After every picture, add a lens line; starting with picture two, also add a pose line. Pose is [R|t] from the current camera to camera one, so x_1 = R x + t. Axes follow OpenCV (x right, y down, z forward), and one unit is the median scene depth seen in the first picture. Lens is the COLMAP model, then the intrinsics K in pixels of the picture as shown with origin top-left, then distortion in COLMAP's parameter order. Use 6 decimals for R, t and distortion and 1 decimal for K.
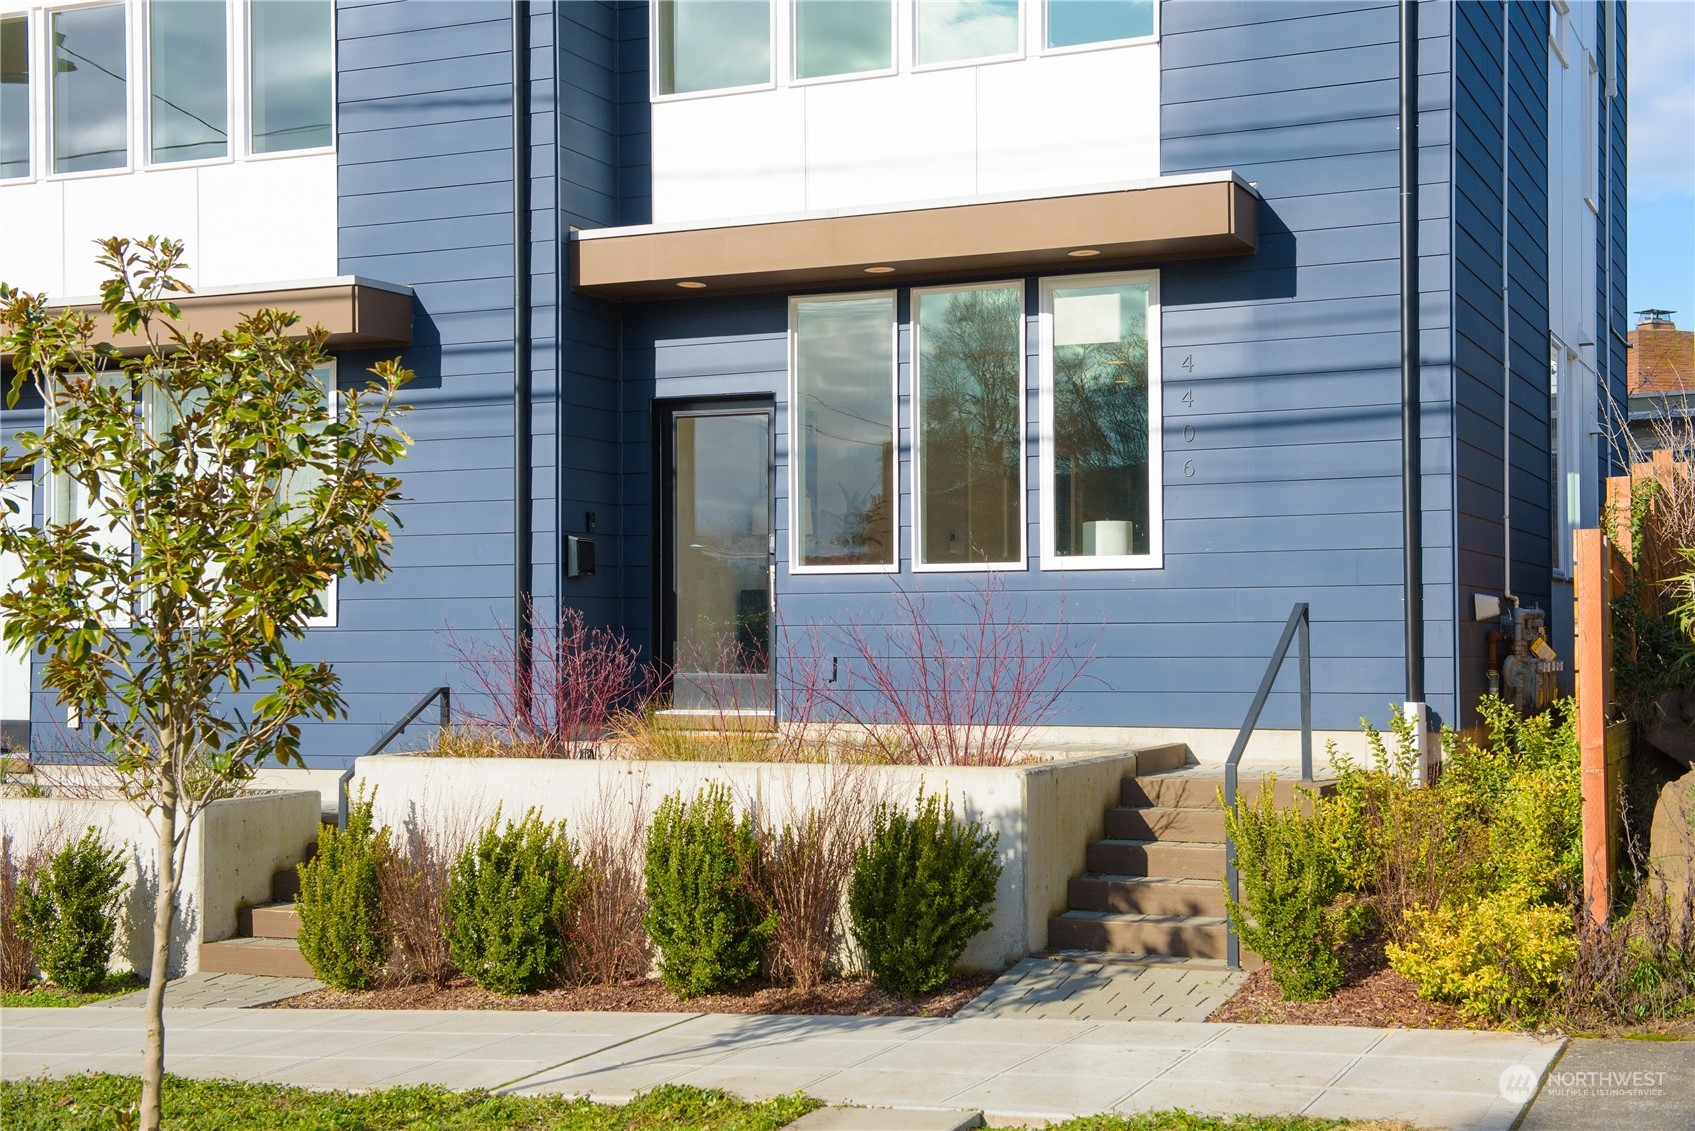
lens RADIAL K [[2302.5, 0, 848.1], [0, 2302.5, 560.3], [0, 0, 1]] dist [0.132311, 0.000000]
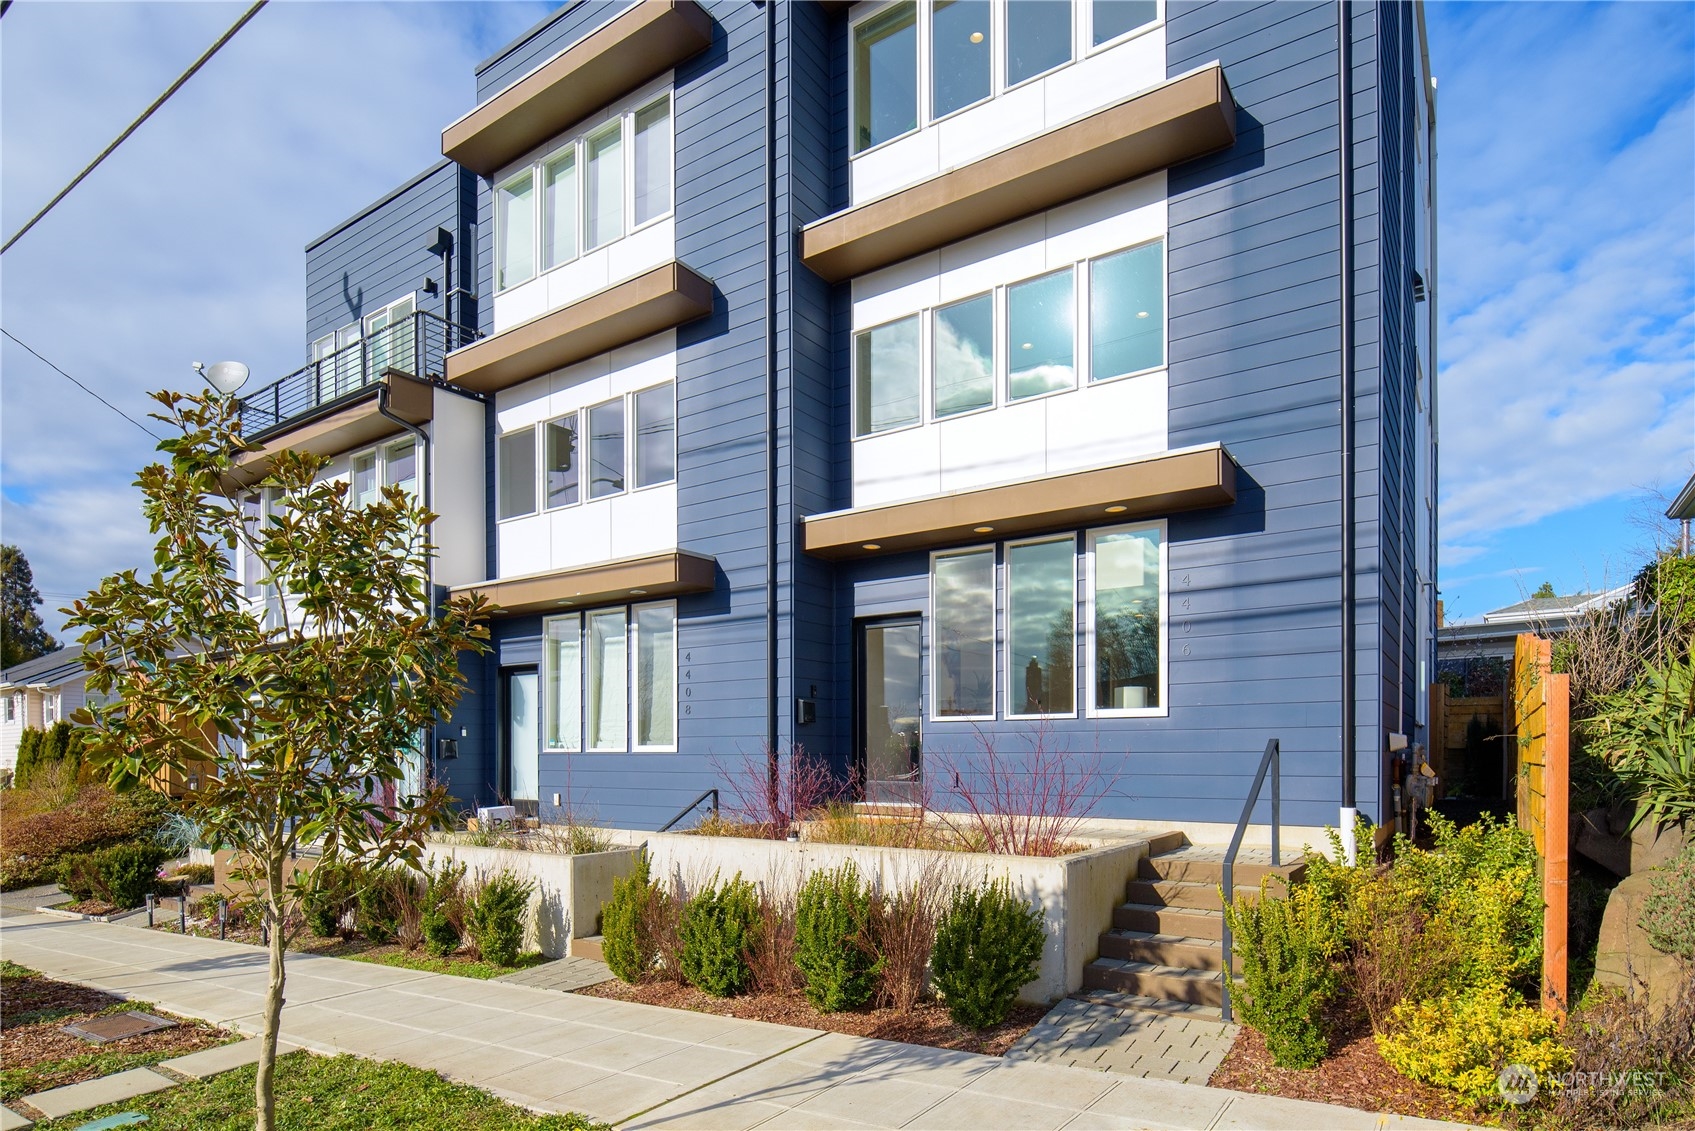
lens RADIAL K [[927.8, 0, 862.4], [0, 927.8, 750.1], [0, 0, 1]] dist [-0.002604, 0.000688]
pose [[0.985349, 0.003659, -0.170510, 0.044047], [0.001115, 0.999610, 0.027892, 0.008726], [0.170545, -0.027674, 0.984961, 0.379623]]
